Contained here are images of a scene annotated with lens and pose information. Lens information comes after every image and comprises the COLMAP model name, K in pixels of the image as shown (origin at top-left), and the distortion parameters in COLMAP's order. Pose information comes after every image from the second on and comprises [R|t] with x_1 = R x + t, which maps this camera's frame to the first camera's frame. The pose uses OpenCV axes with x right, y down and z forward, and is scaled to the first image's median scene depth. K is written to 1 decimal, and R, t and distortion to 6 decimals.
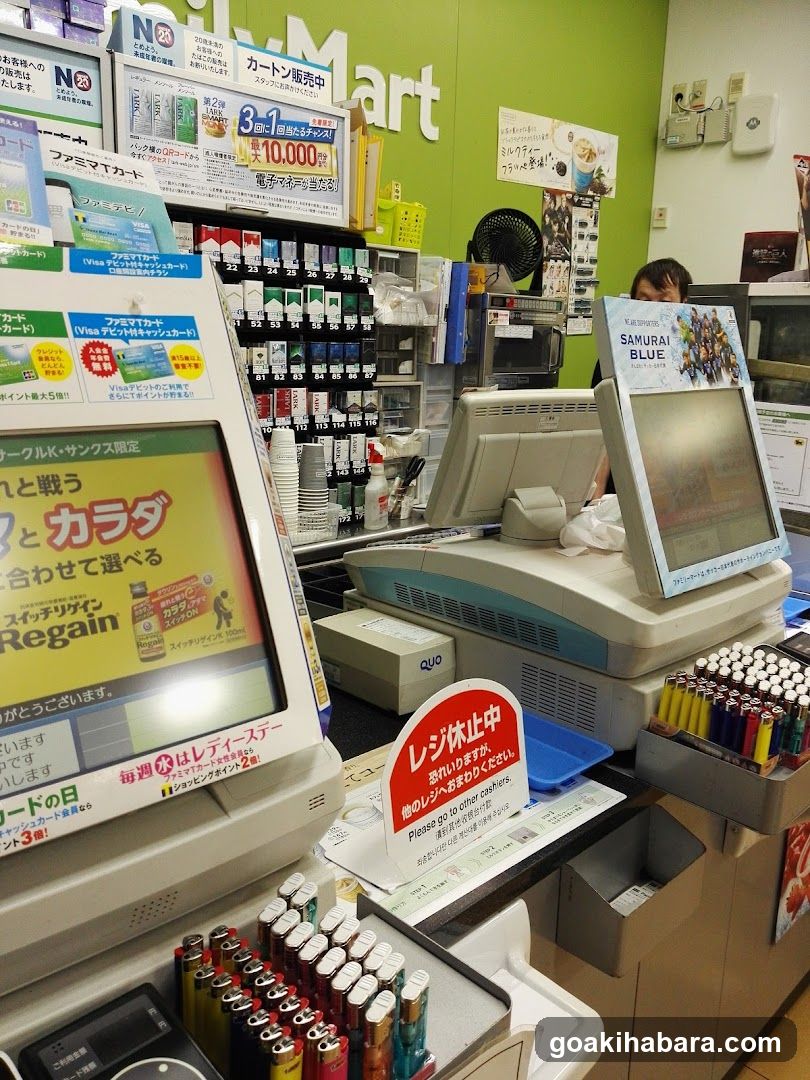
lens RADIAL K [[895.7, 0, 405.0], [0, 895.7, 540.0], [0, 0, 1]] dist [0.003625, 0.014174]
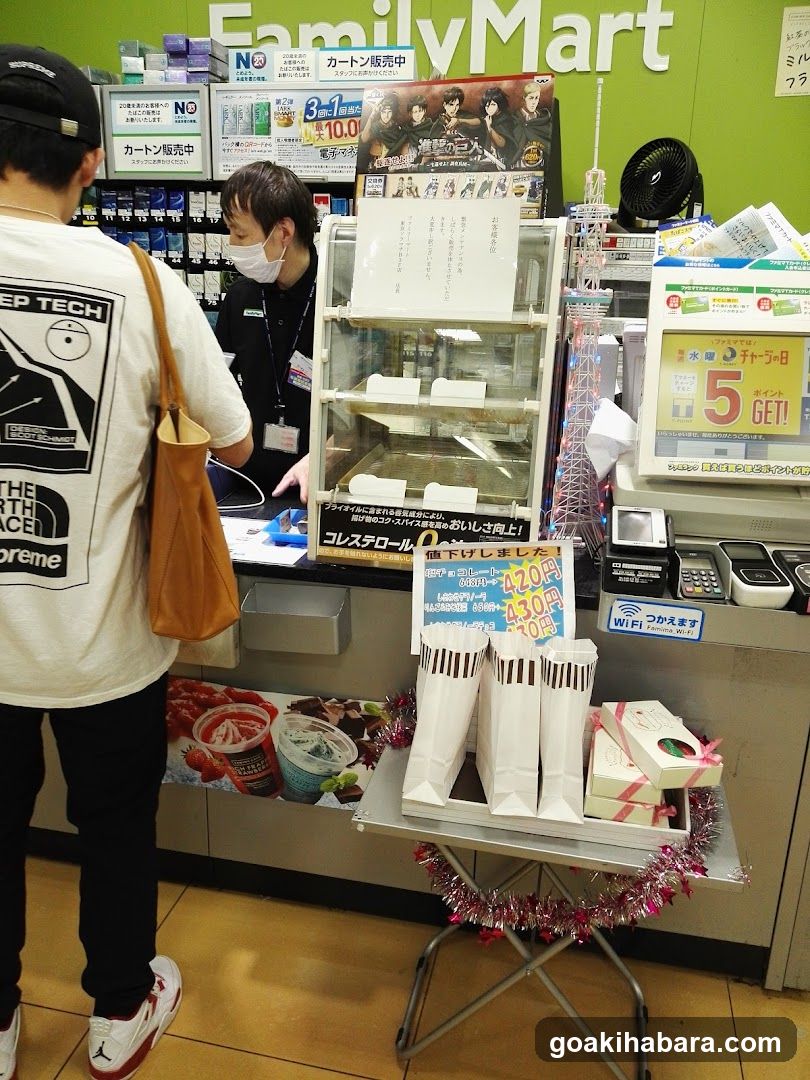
lens RADIAL K [[895.7, 0, 405.0], [0, 895.7, 540.0], [0, 0, 1]] dist [0.003625, 0.014174]
pose [[0.549516, 0.235460, -0.801618, 1.108856], [-0.201433, 0.968501, 0.146395, -0.075472], [0.810837, 0.081026, 0.579636, 0.399184]]
